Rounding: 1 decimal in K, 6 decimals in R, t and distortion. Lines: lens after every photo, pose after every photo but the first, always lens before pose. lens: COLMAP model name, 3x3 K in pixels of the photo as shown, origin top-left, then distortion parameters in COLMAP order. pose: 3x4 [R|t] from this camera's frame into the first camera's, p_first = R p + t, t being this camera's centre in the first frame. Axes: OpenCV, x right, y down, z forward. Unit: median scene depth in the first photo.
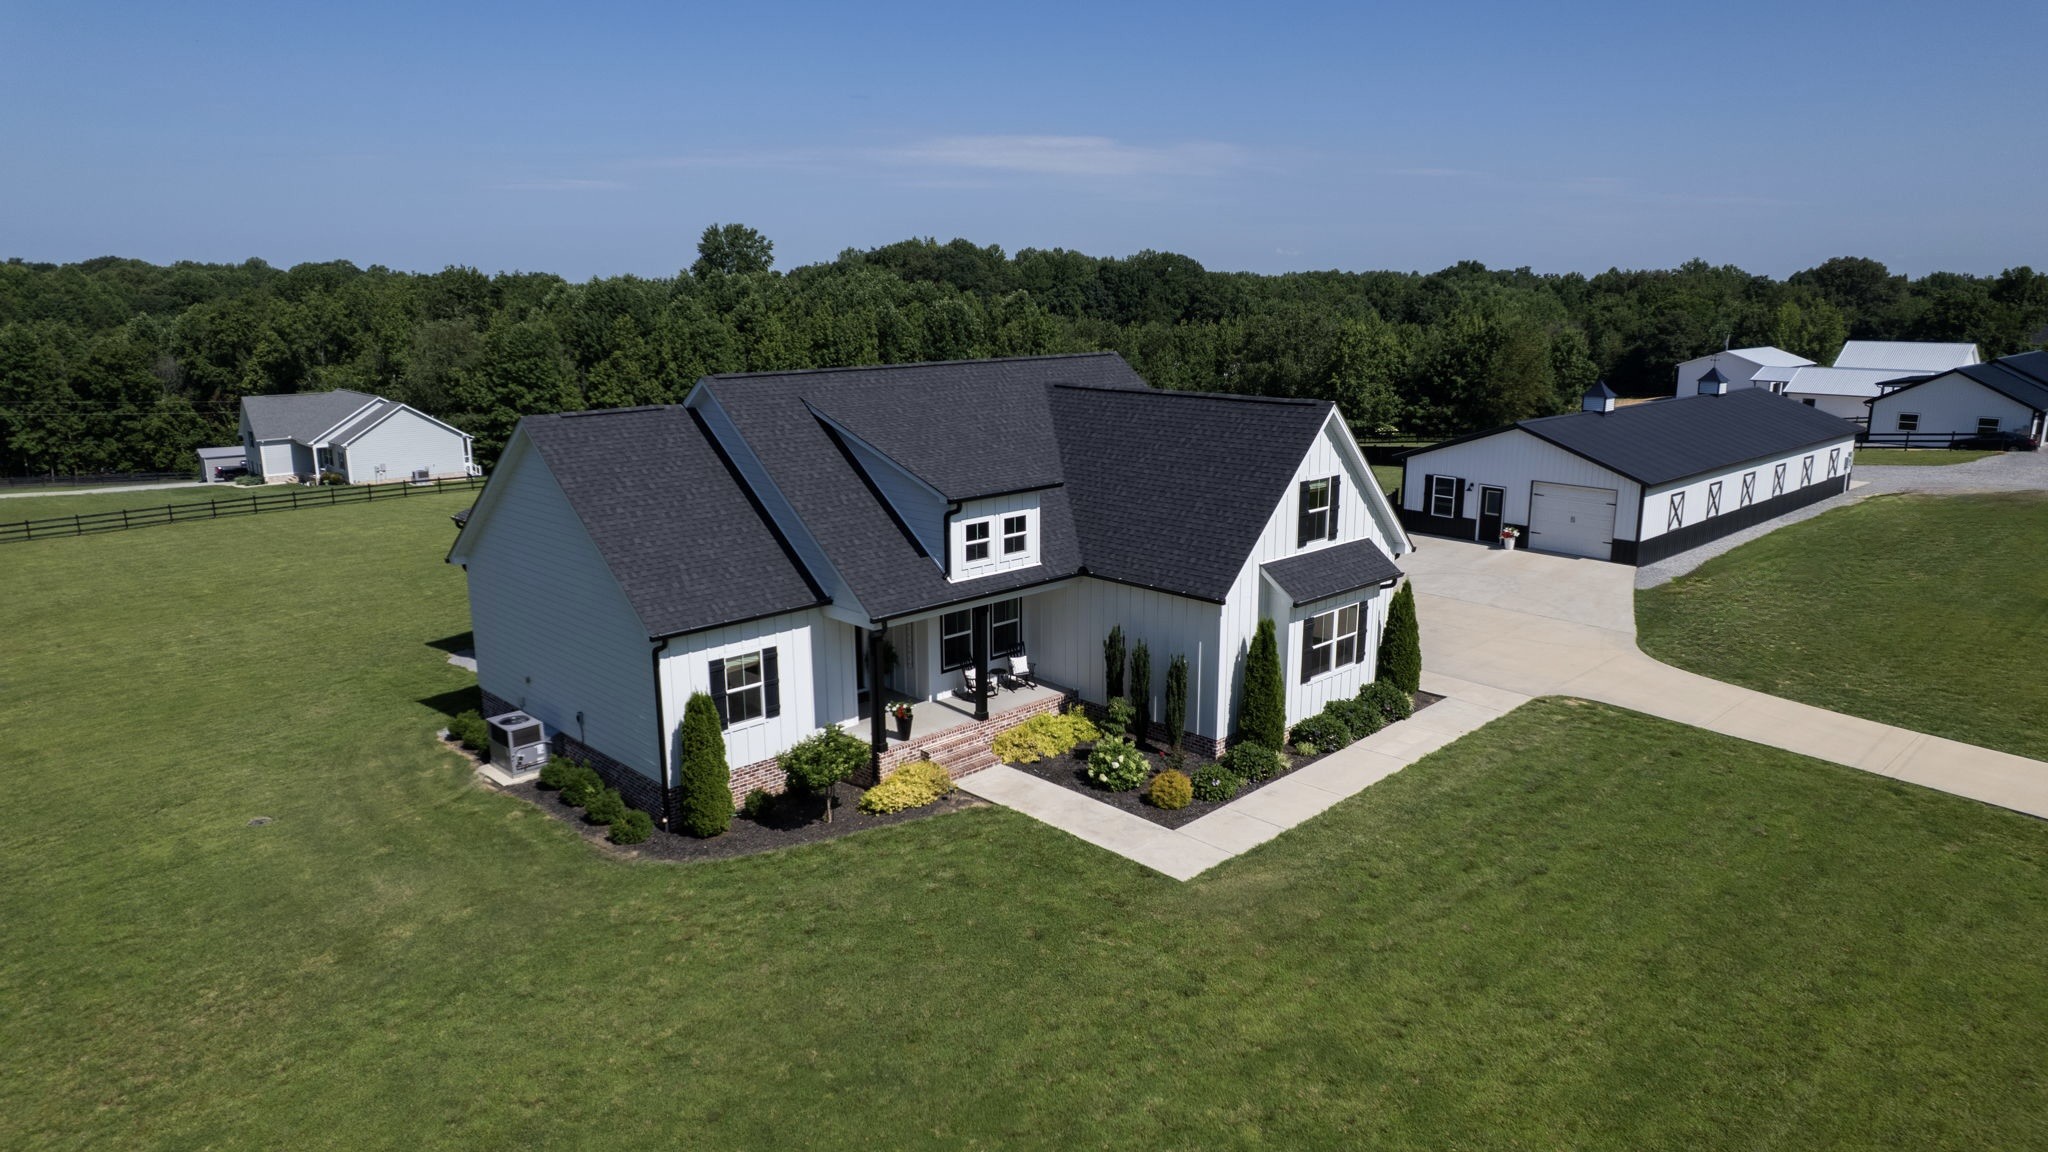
lens RADIAL K [[1306.3, 0, 1024.0], [0, 1306.3, 576.0], [0, 0, 1]] dist [-0.062172, 0.063987]
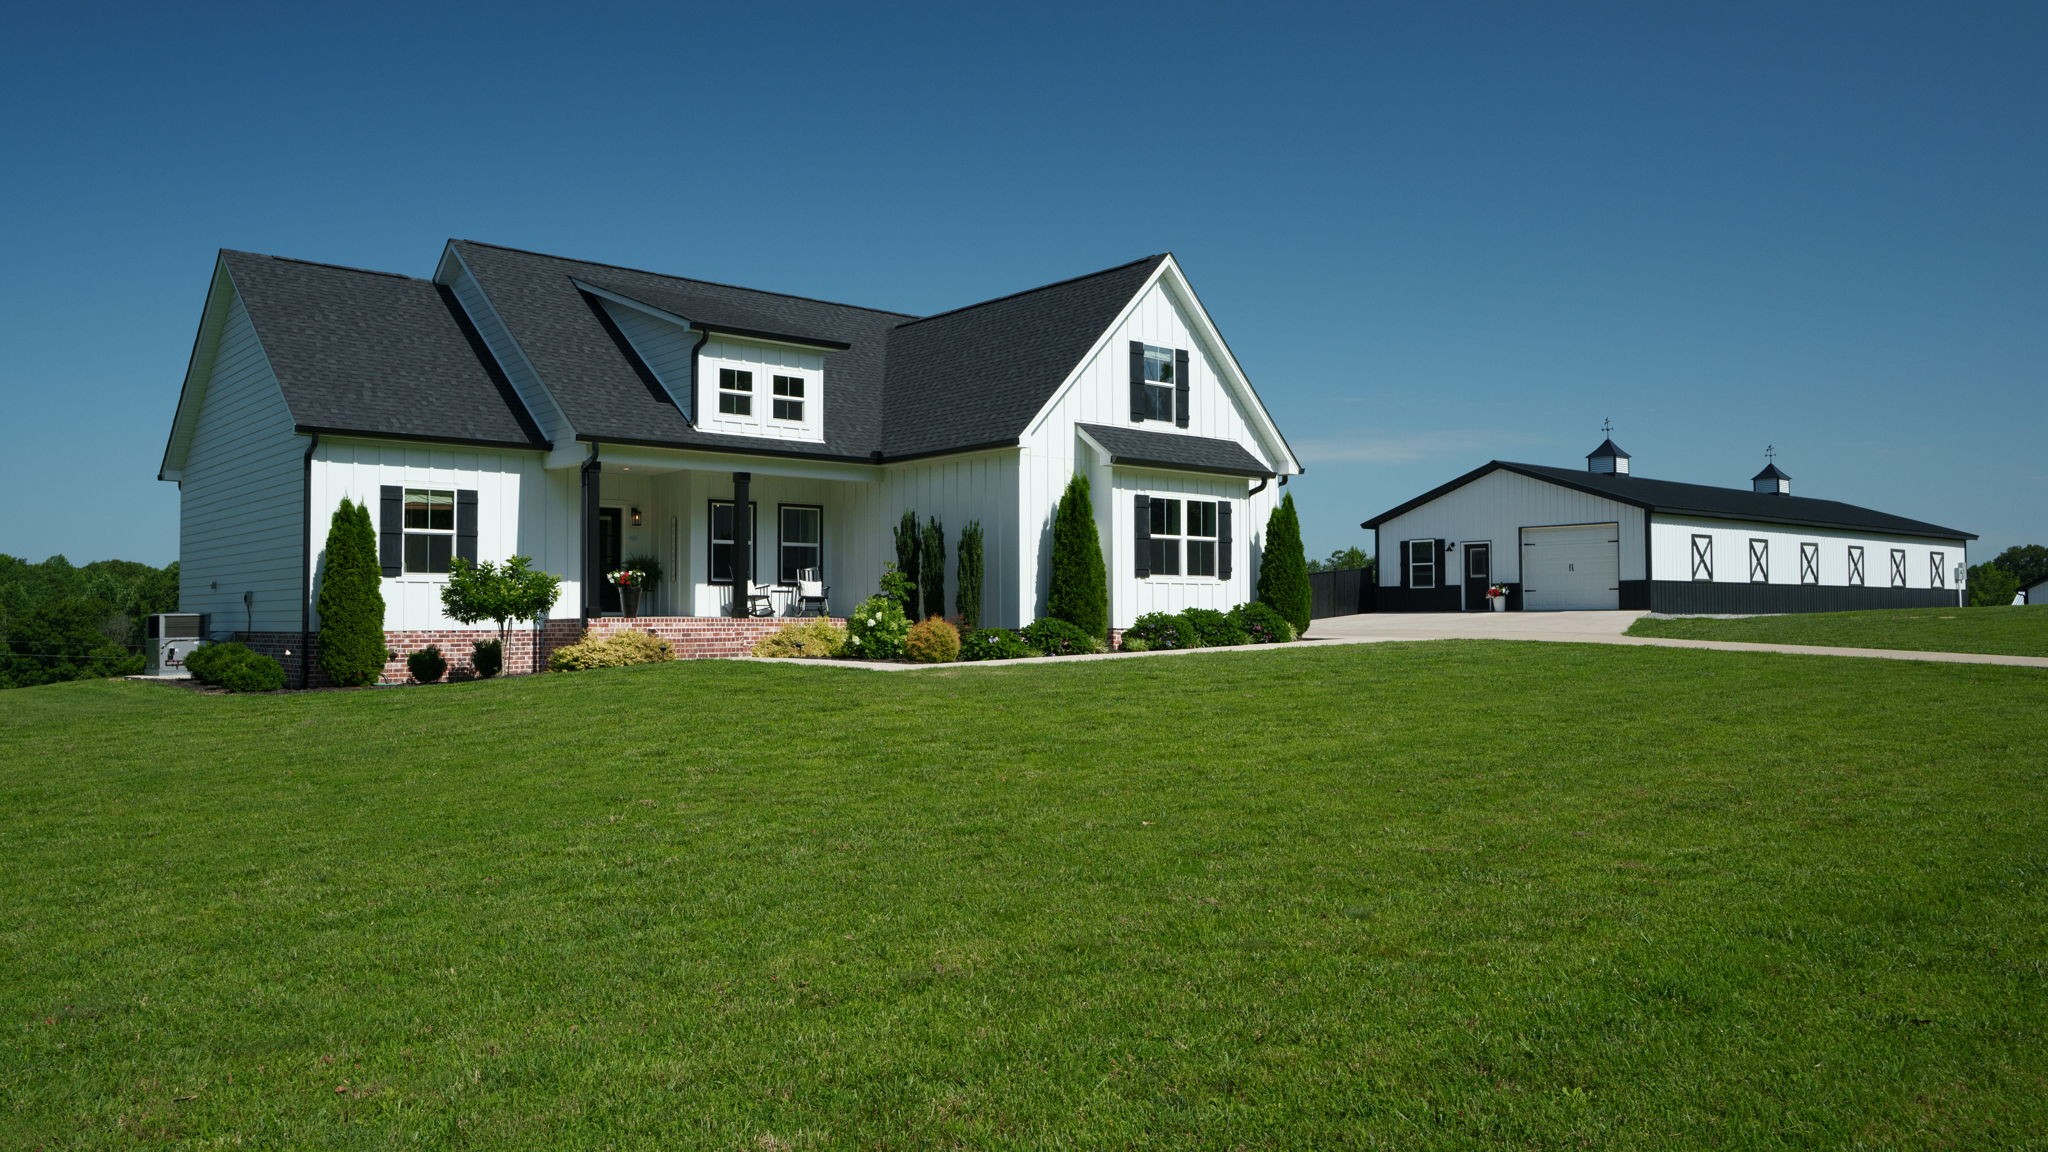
lens RADIAL K [[1456.3, 0, 1024.0], [0, 1456.3, 576.0], [0, 0, 1]] dist [-0.017610, 0.048574]
pose [[0.998194, -0.002555, -0.060011, 0.195138], [-0.013310, 0.964848, -0.262470, 0.314456], [0.058572, 0.262795, 0.963072, 0.127192]]
